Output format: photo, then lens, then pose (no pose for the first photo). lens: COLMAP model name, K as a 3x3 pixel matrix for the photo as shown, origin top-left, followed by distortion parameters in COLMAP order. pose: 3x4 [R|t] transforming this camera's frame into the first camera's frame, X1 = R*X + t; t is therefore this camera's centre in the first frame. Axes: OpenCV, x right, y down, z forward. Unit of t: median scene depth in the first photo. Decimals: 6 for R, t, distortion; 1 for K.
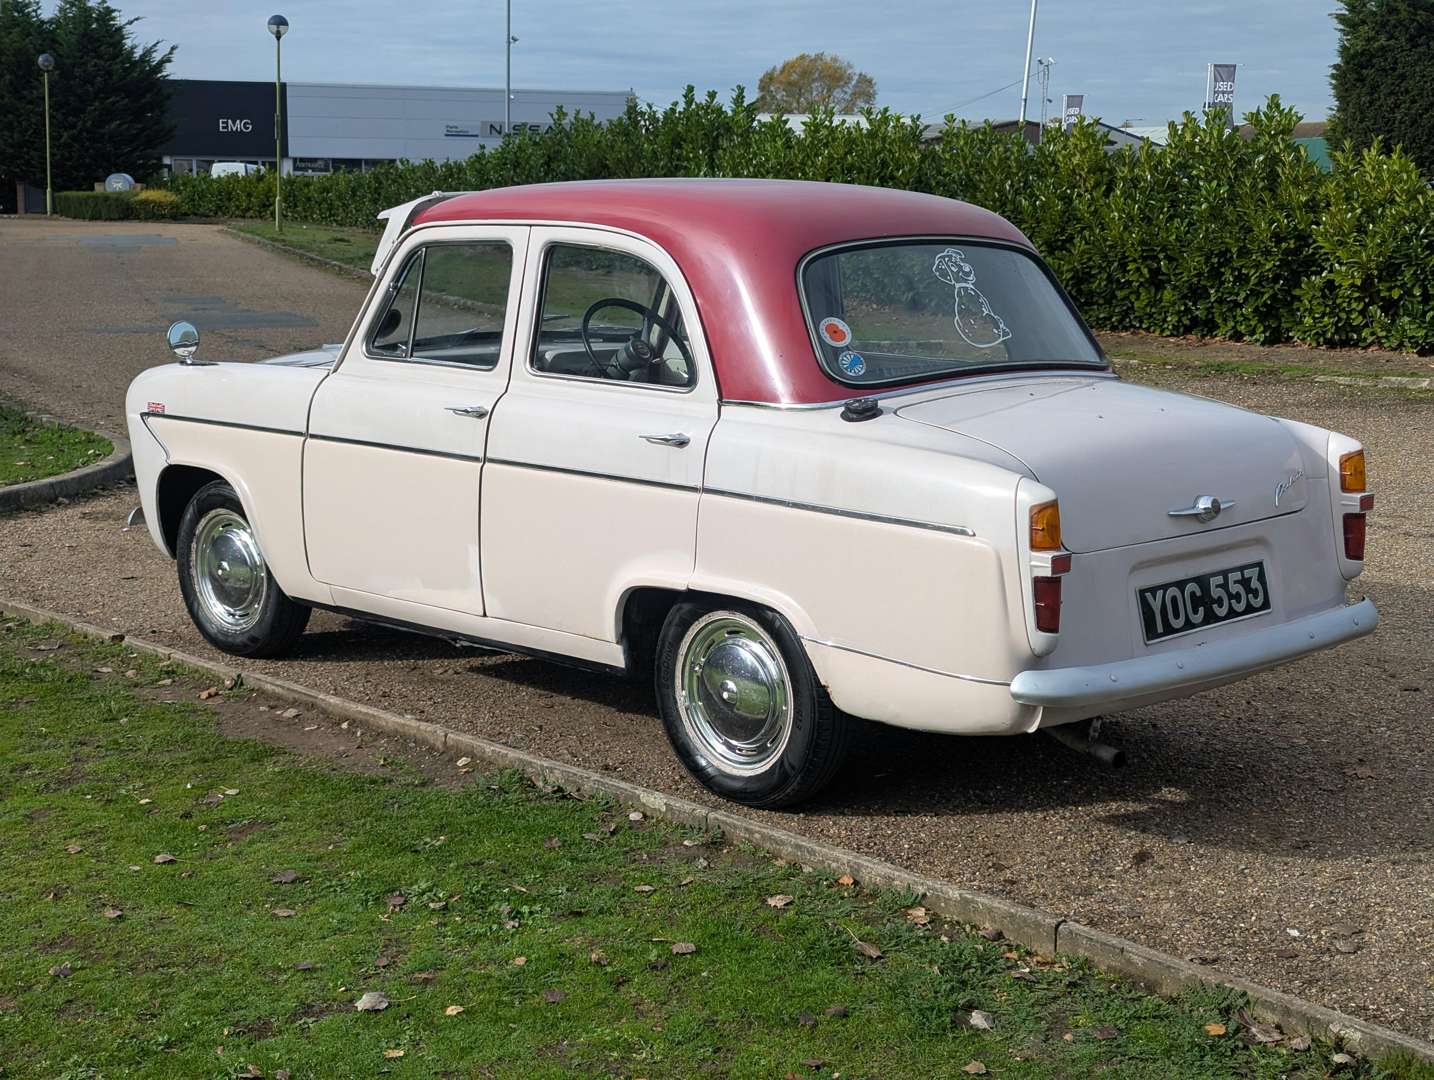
lens RADIAL K [[2012.5, 0, 717.7], [0, 2012.5, 539.5], [0, 0, 1]] dist [0.053745, 0.000000]
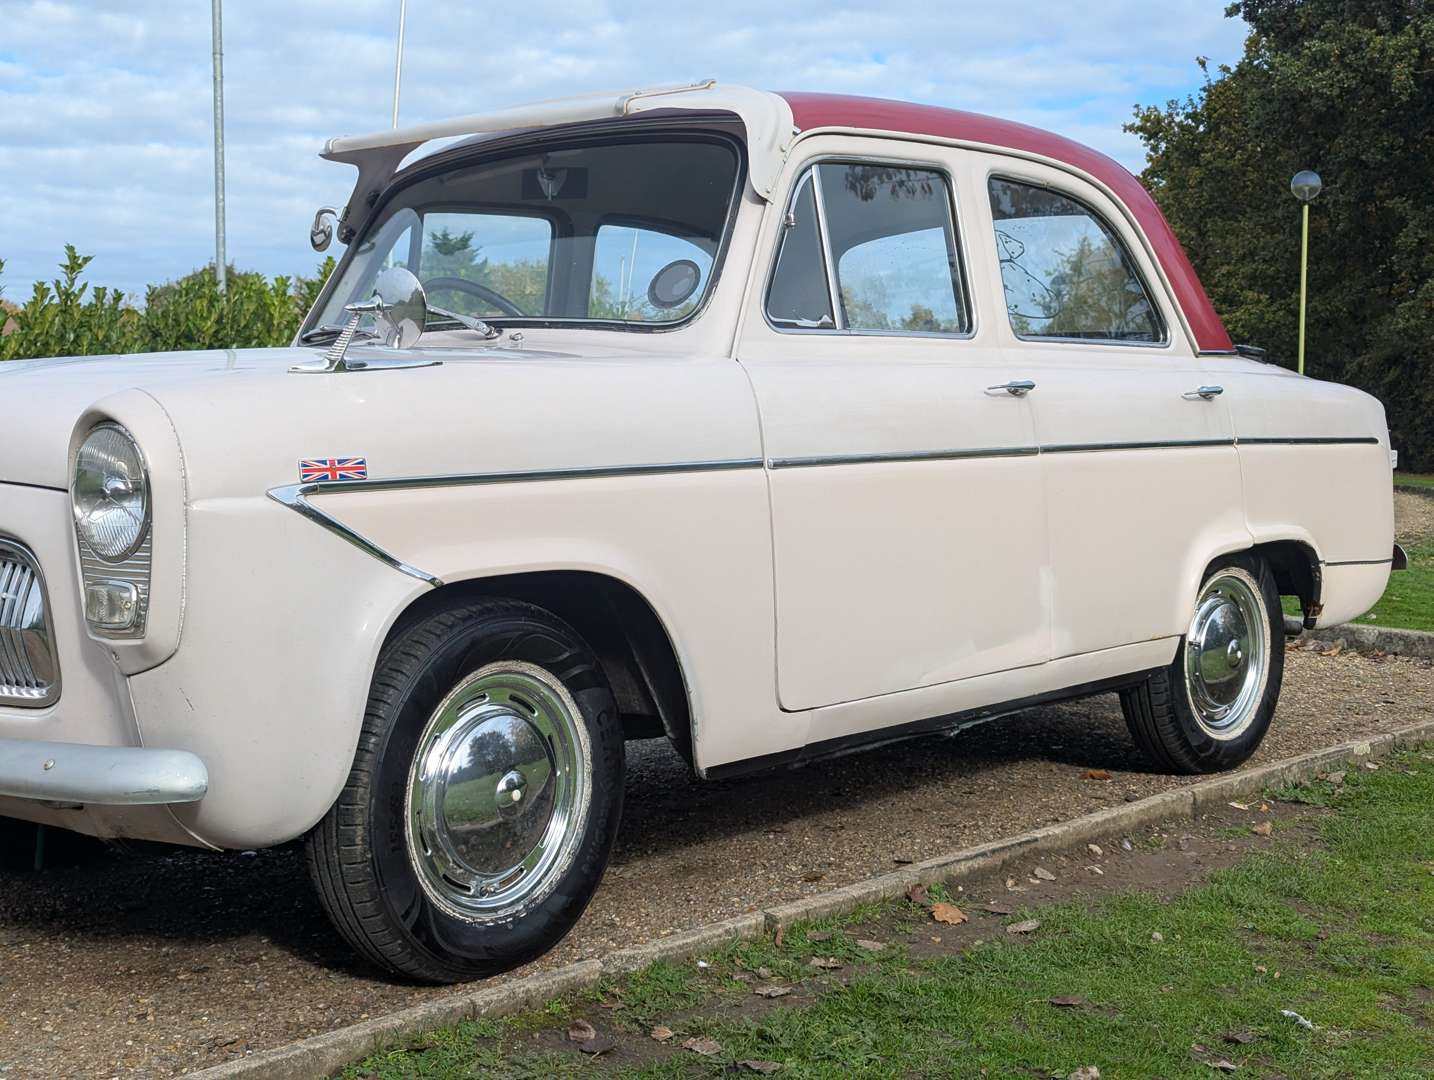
lens RADIAL K [[2012.5, 0, 721.8], [0, 2012.5, 509.8], [0, 0, 1]] dist [0.053745, 0.000000]
pose [[-0.043602, -0.049409, 0.997826, -0.948373], [0.177667, 0.982472, 0.056412, -0.089549], [-0.983124, 0.179741, -0.034059, 1.261000]]
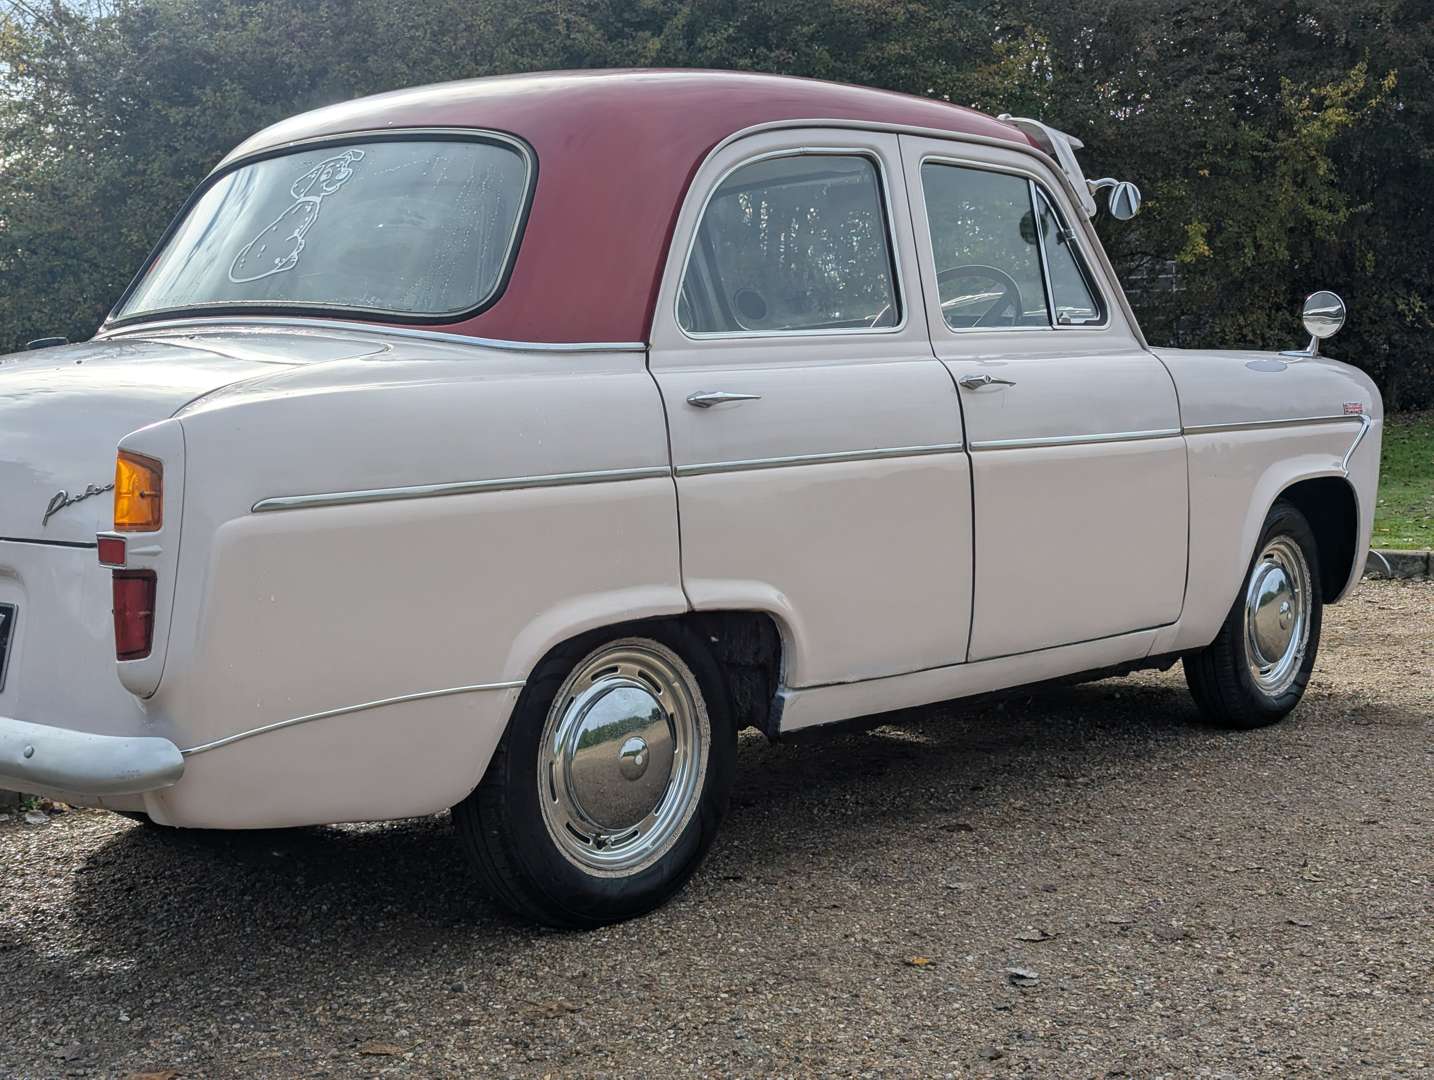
lens RADIAL K [[2012.5, 0, 717.8], [0, 2012.5, 552.1], [0, 0, 1]] dist [0.053745, 0.000000]
pose [[0.037708, 0.088295, -0.995380, 0.890845], [-0.140852, 0.986614, 0.082181, -0.087264], [0.989312, 0.137102, 0.049640, 1.178558]]
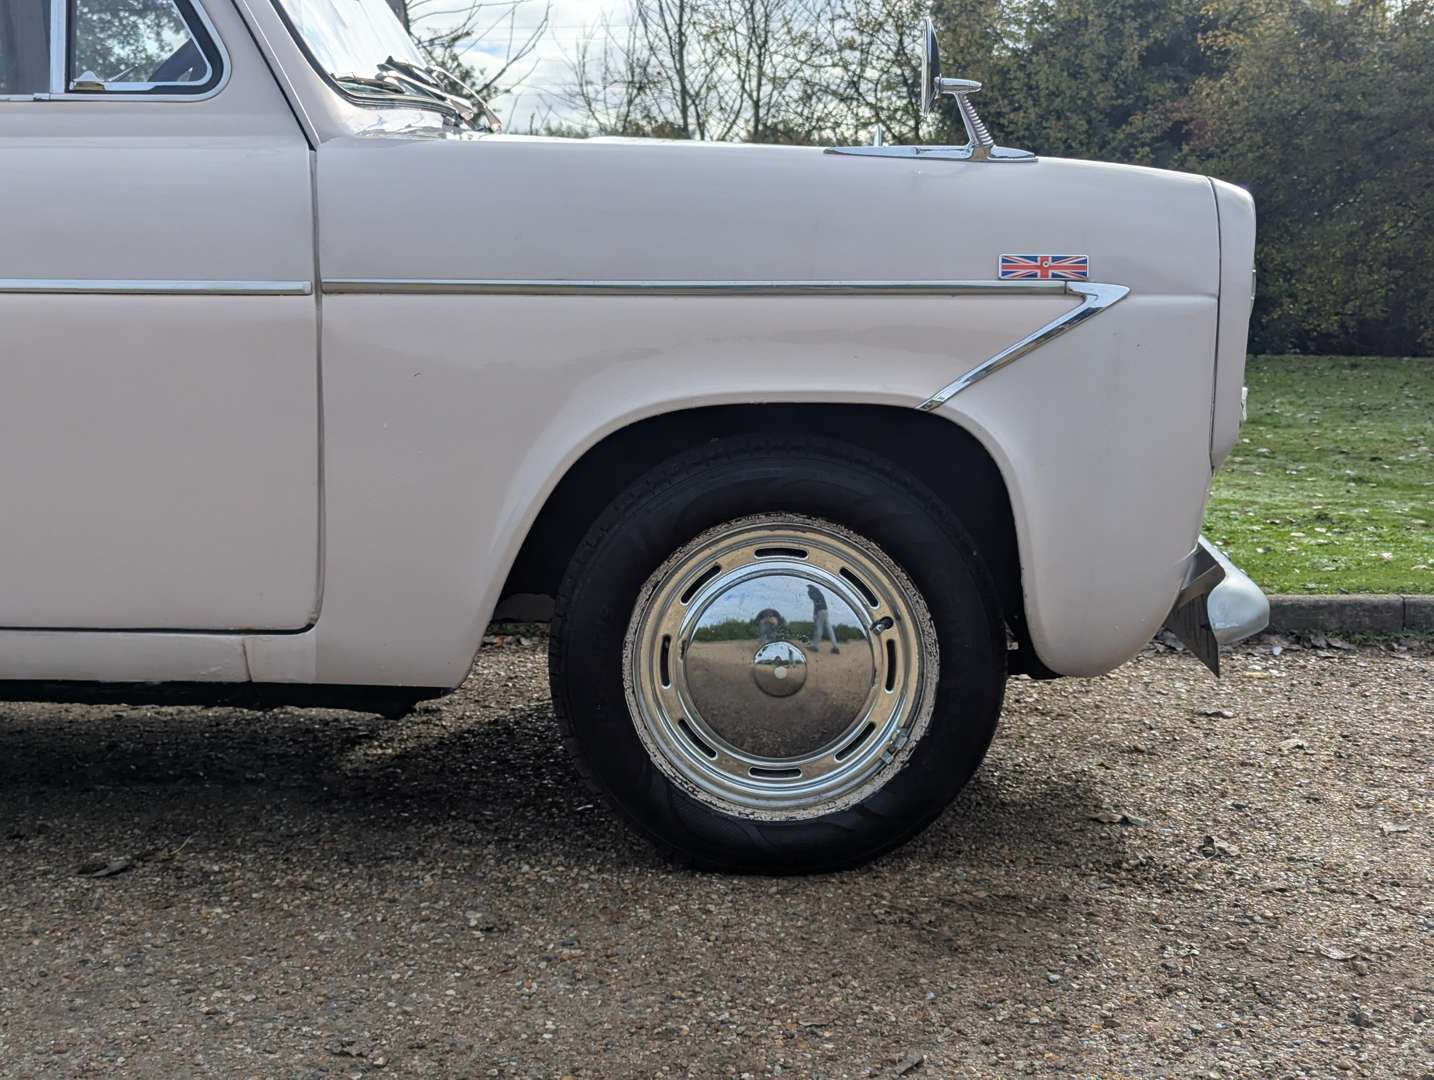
lens RADIAL K [[2012.5, 0, 684.8], [0, 2012.5, 565.1], [0, 0, 1]] dist [0.053745, 0.000000]
pose [[-0.746359, 0.089648, -0.659478, 0.236631], [-0.111820, 0.959910, 0.257039, -0.170345], [0.656083, 0.265586, -0.706413, 1.871186]]
